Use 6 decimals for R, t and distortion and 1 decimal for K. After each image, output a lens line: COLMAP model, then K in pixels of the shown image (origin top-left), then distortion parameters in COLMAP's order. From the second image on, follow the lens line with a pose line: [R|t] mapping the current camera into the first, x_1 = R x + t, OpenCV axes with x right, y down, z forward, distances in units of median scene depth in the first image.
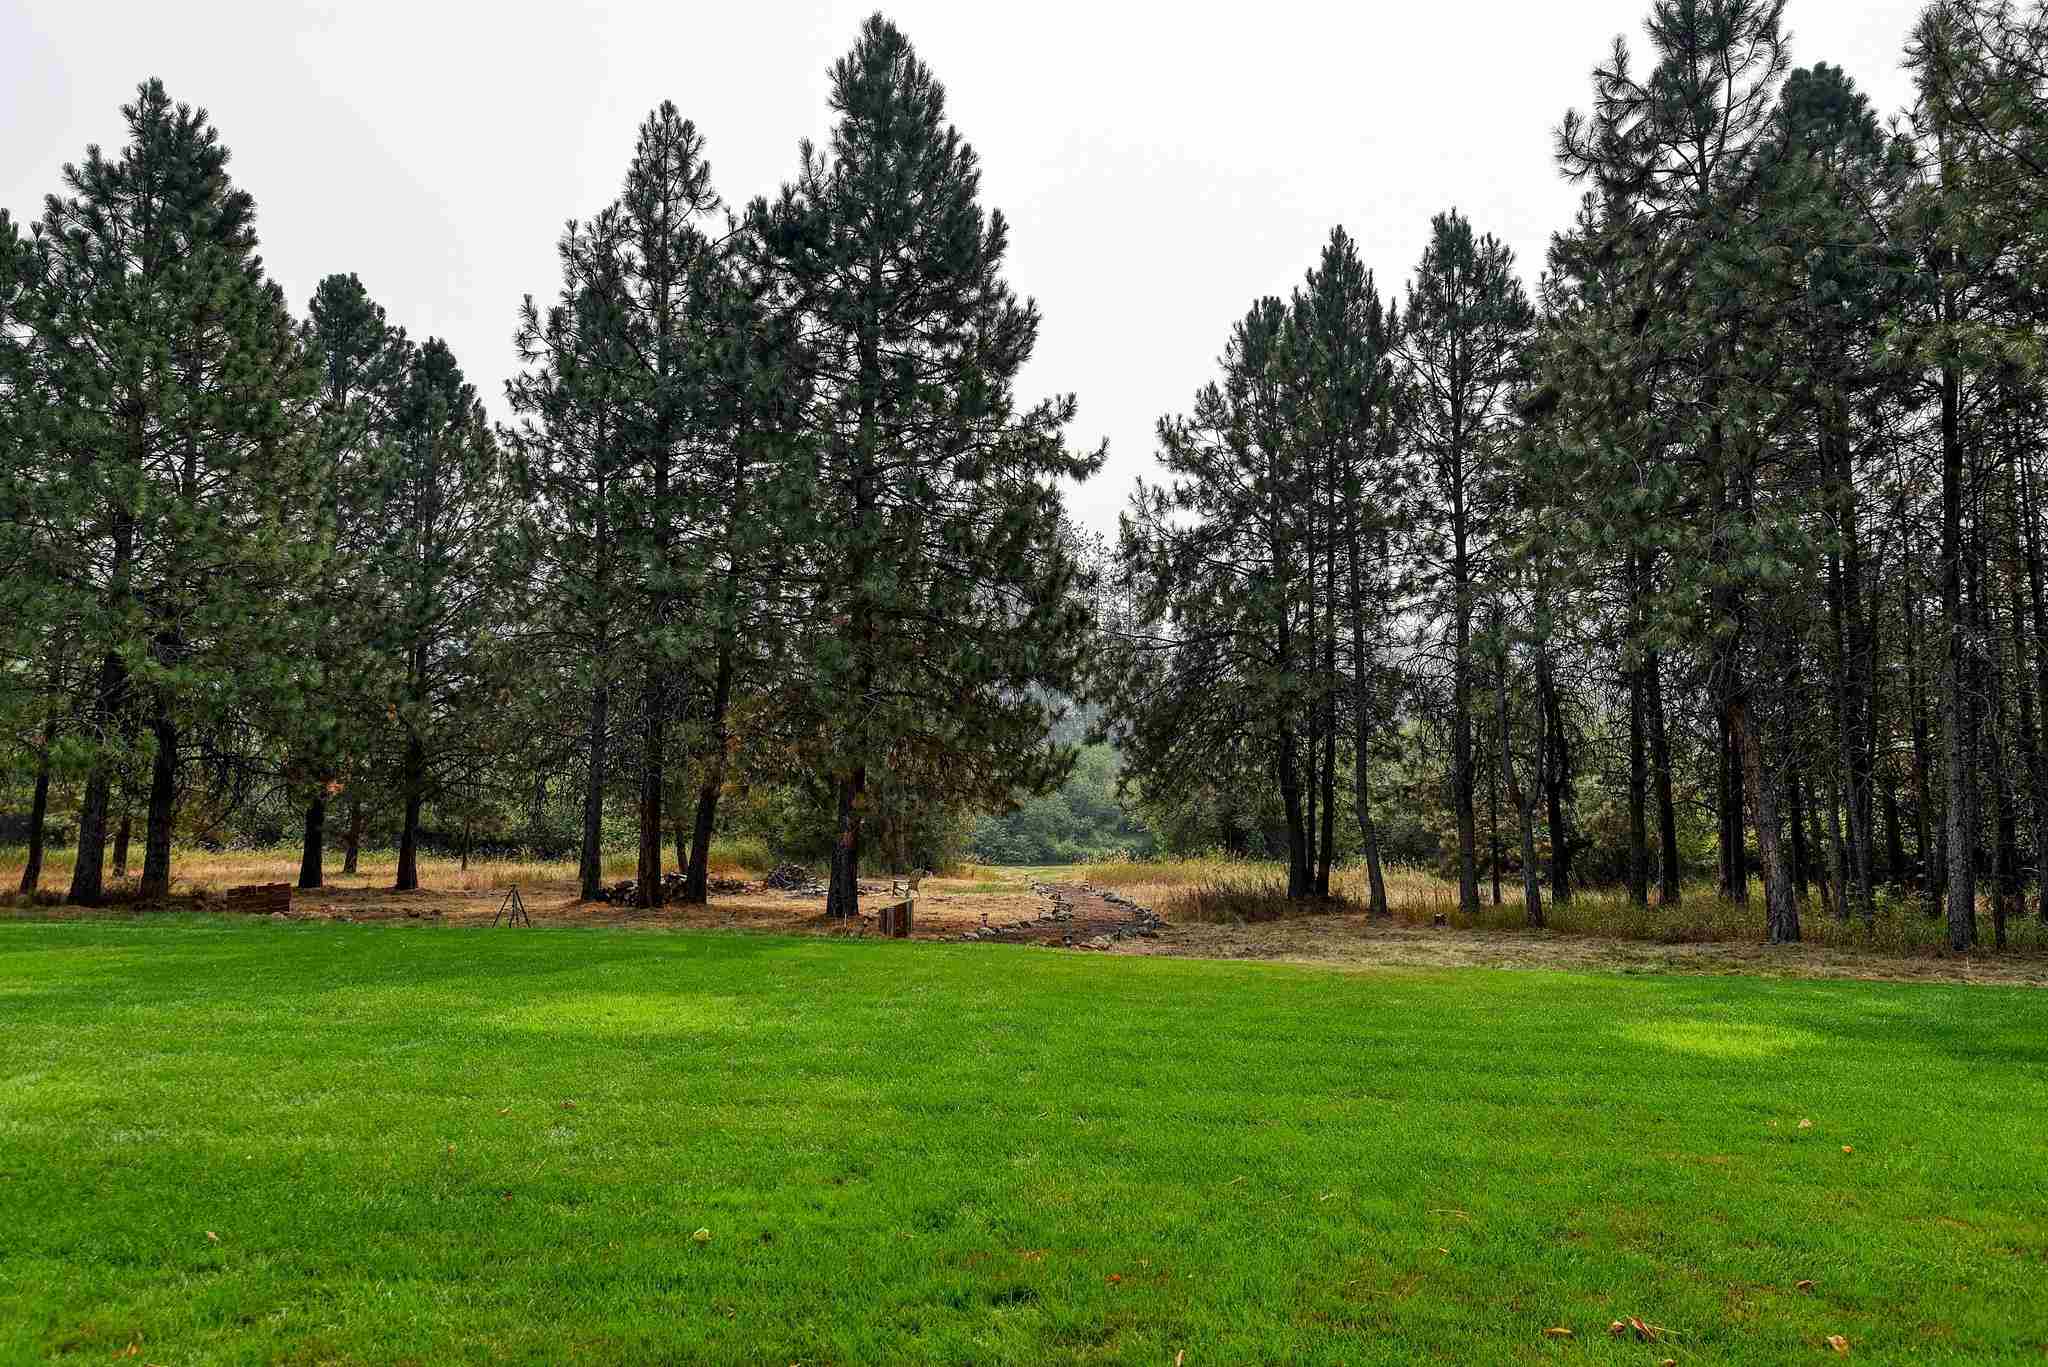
lens RADIAL K [[1181.1, 0, 1025.6], [0, 1181.1, 679.4], [0, 0, 1]] dist [0.018029, -0.001392]
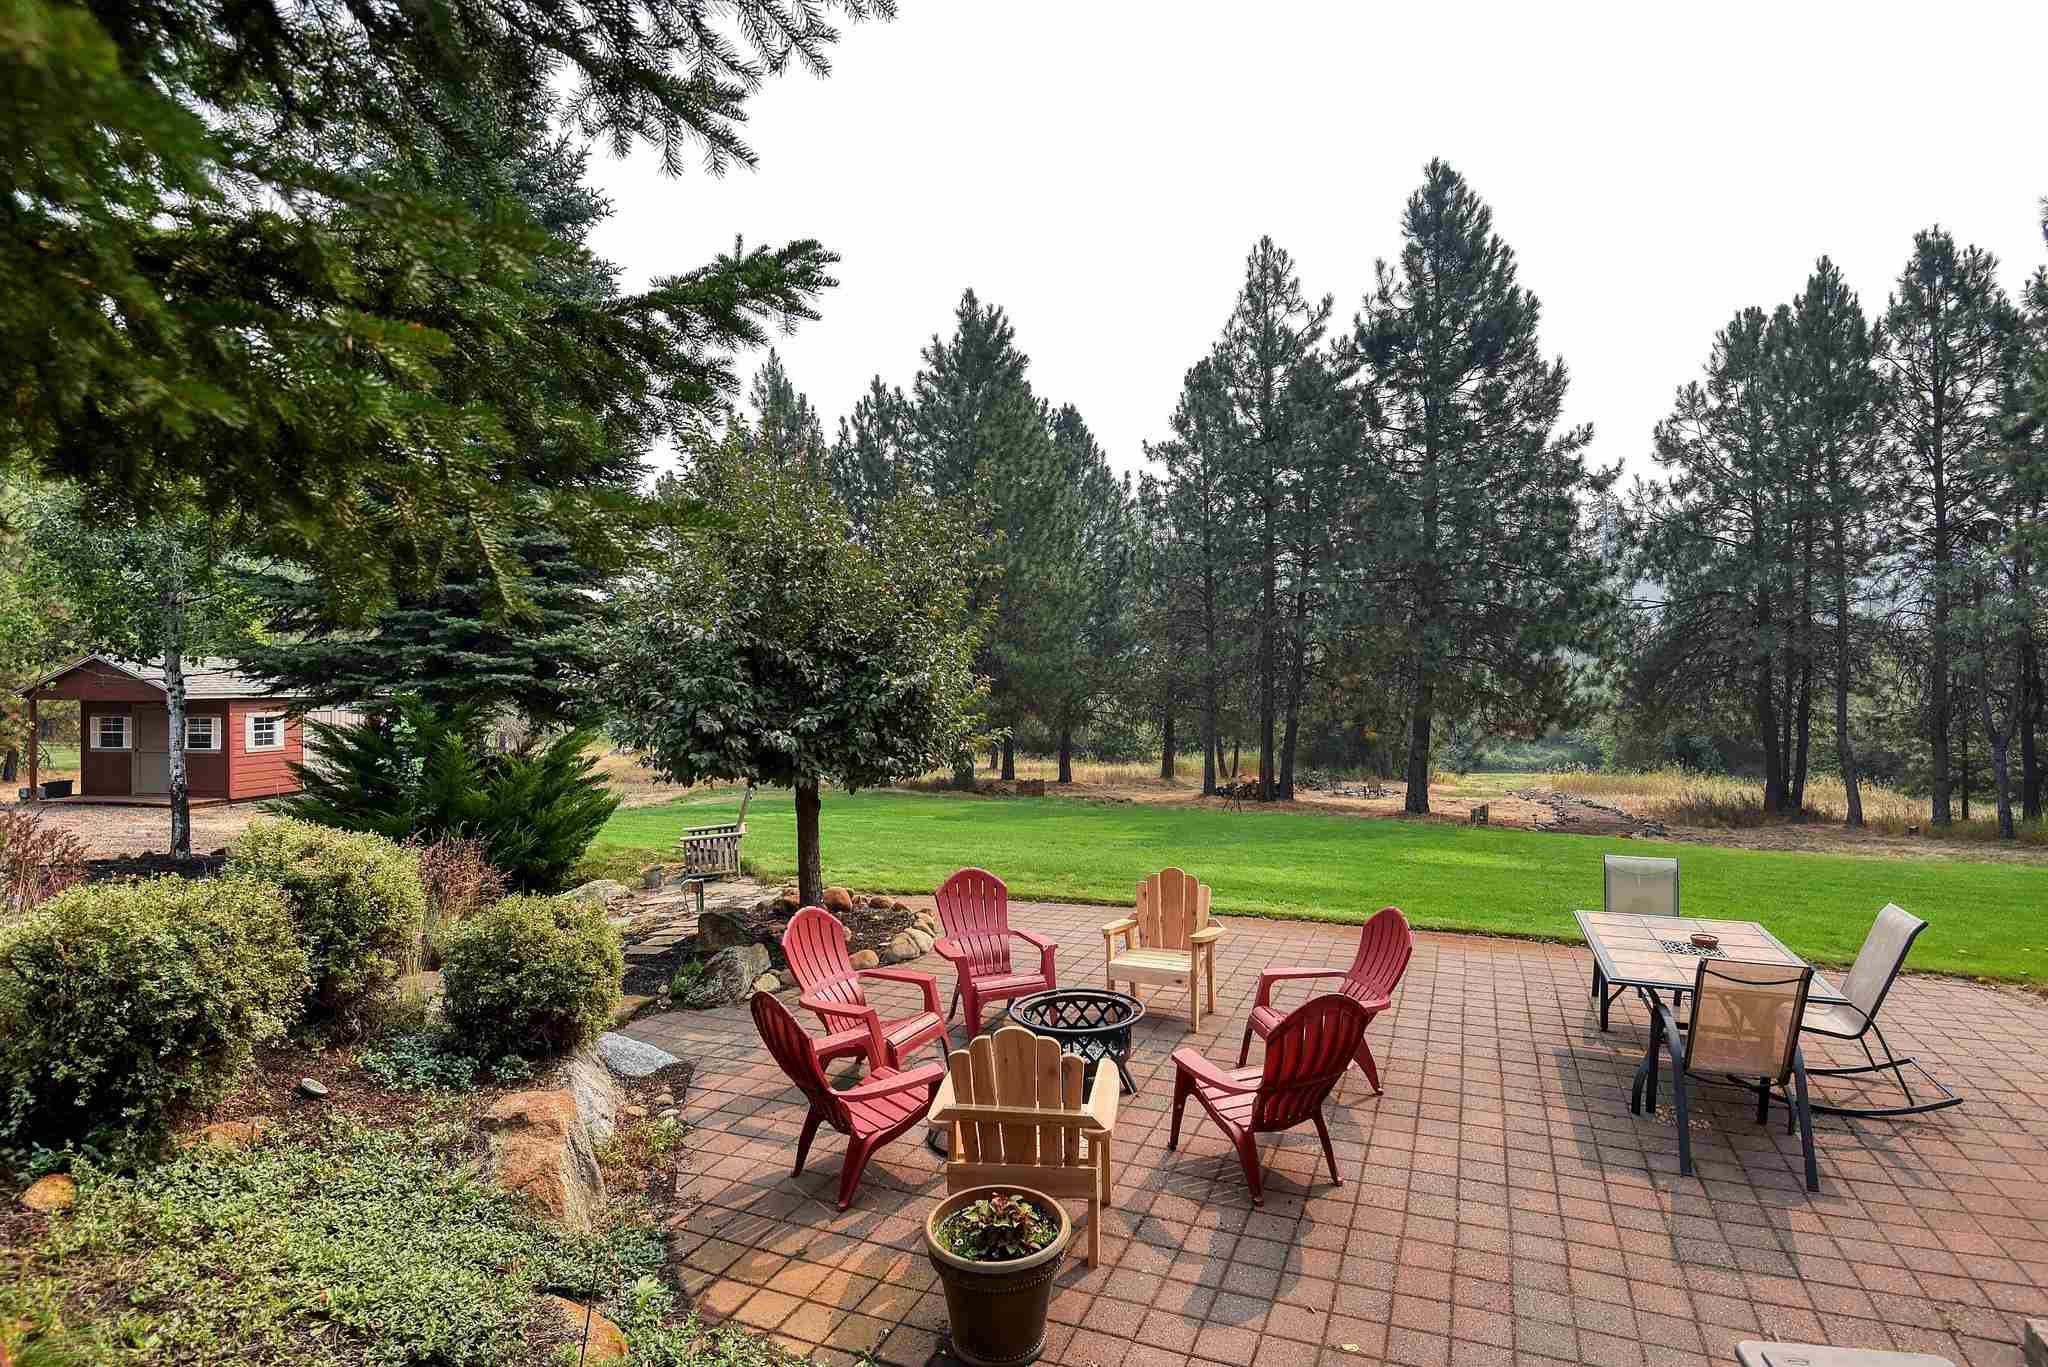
lens RADIAL K [[1054.4, 0, 1019.7], [0, 1054.4, 686.6], [0, 0, 1]] dist [-0.028560, -0.004370]
pose [[0.935720, -0.006443, -0.352684, -0.129098], [0.035790, 0.996408, 0.076753, -0.055791], [0.350923, -0.084442, 0.932589, -0.282211]]
